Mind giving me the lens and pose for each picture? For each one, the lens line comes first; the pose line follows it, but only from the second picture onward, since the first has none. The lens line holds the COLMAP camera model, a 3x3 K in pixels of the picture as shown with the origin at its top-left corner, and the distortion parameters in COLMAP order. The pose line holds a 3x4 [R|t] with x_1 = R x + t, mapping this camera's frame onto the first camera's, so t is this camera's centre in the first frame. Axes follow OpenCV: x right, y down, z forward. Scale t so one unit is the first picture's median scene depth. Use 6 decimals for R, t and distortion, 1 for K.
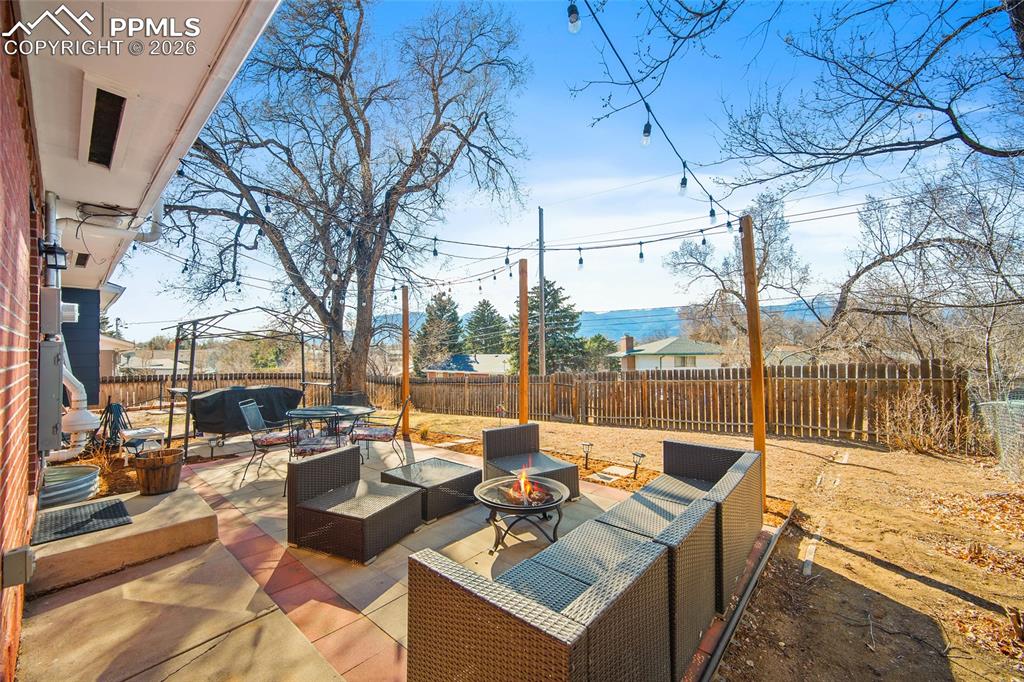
lens RADIAL K [[402.8, 0, 510.6], [0, 402.8, 339.5], [0, 0, 1]] dist [-0.002451, -0.001095]
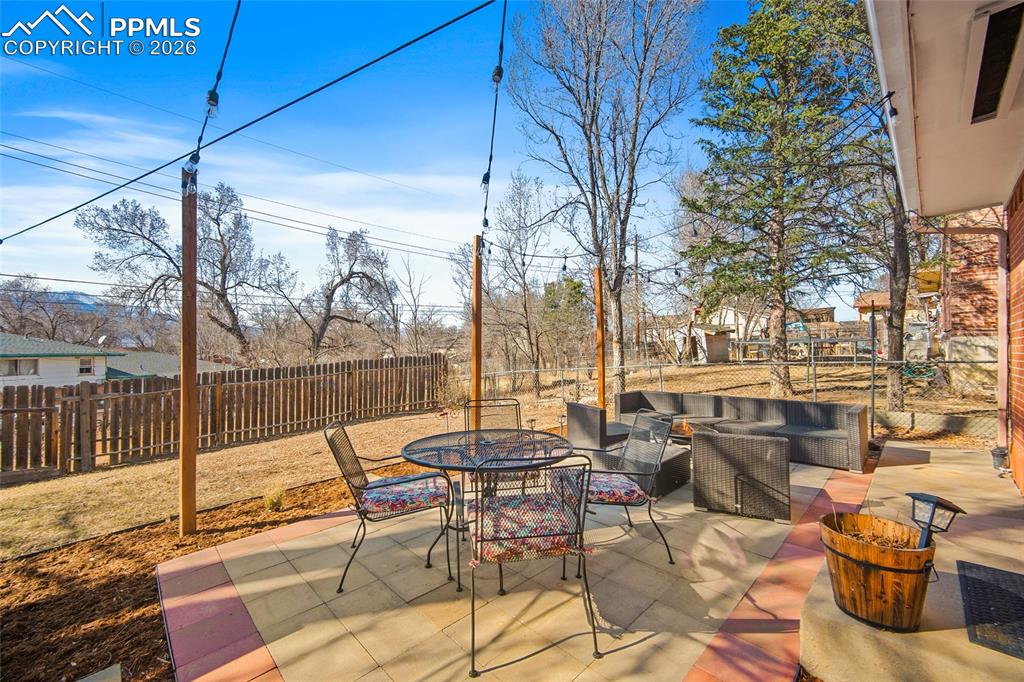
lens RADIAL K [[402.8, 0, 510.9], [0, 402.8, 343.5], [0, 0, 1]] dist [-0.002451, -0.001095]
pose [[0.080984, 0.045064, 0.995696, -0.393833], [-0.014459, 0.998925, -0.044034, 0.055024], [-0.996610, -0.010830, 0.081549, 0.417646]]
